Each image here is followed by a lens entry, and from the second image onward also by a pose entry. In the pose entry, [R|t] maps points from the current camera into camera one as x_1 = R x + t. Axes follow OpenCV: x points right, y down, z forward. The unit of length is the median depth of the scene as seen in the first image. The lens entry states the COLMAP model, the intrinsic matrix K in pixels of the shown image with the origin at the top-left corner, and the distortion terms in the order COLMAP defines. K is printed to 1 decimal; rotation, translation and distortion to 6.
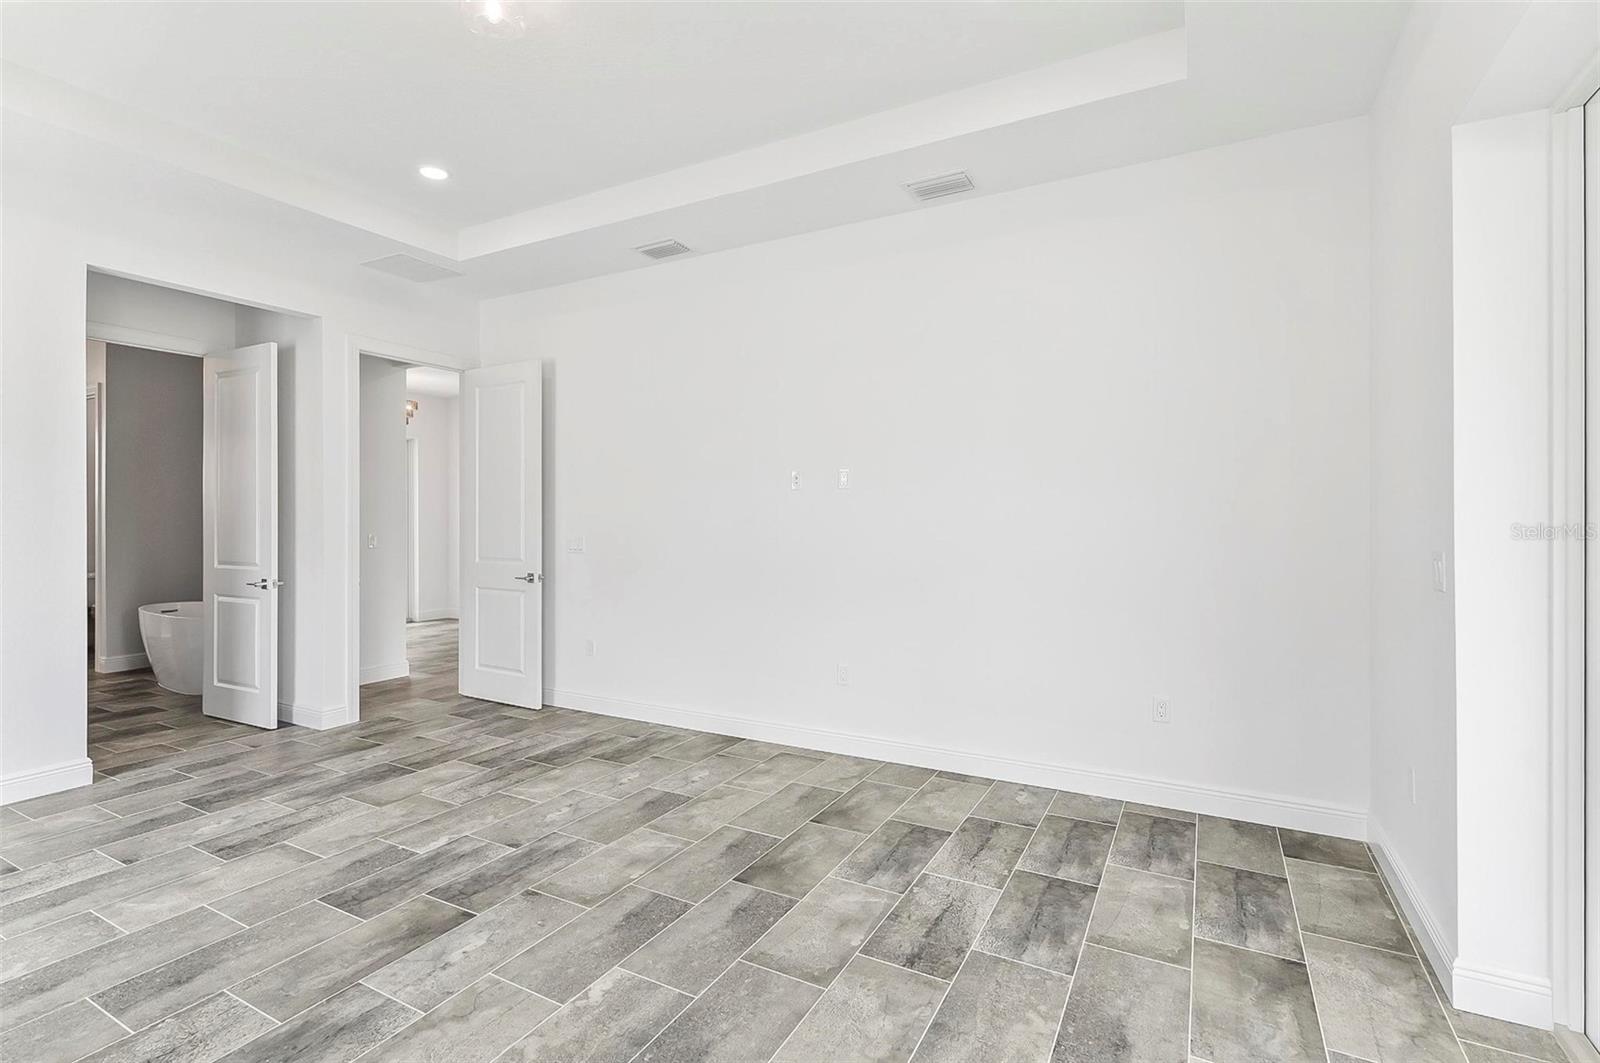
lens RADIAL K [[740.7, 0, 800.0], [0, 740.7, 531.5], [0, 0, 1]] dist [0.007212, -0.000391]
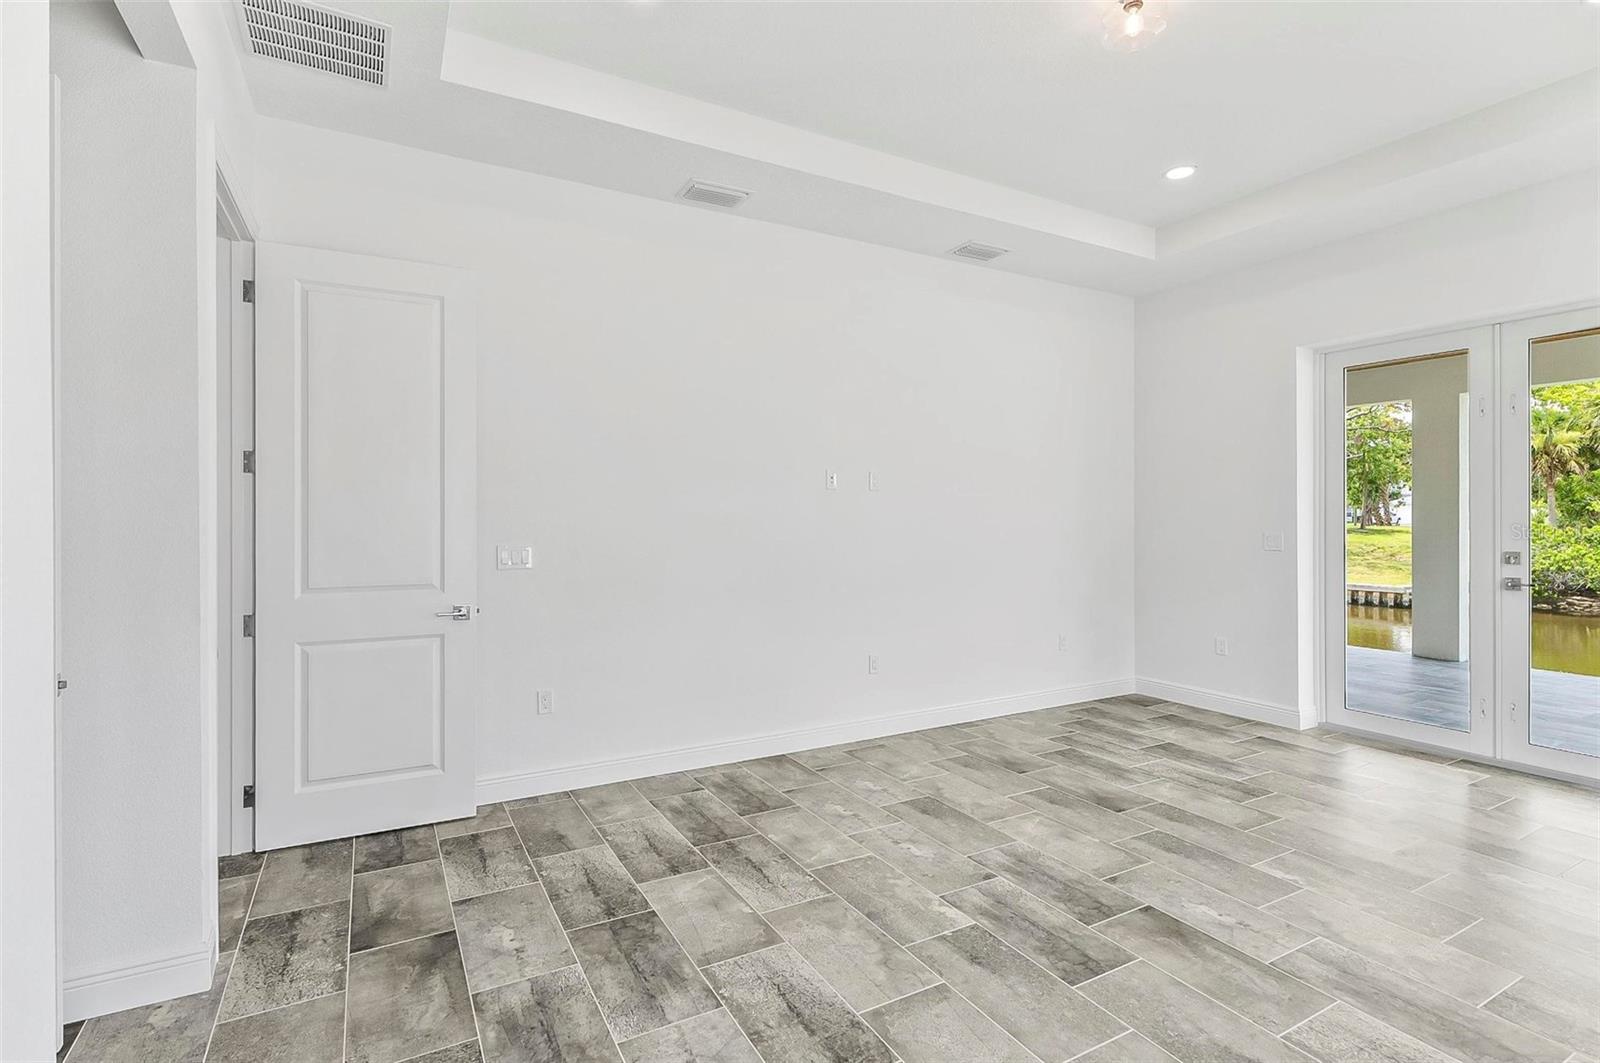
lens RADIAL K [[770.6, 0, 800.0], [0, 770.6, 531.5], [0, 0, 1]] dist [0.003744, 0.000721]
pose [[0.534182, -0.016910, 0.845200, -1.116023], [0.015405, 0.999829, 0.010267, -0.013733], [-0.845229, 0.007536, 0.534351, 0.585627]]
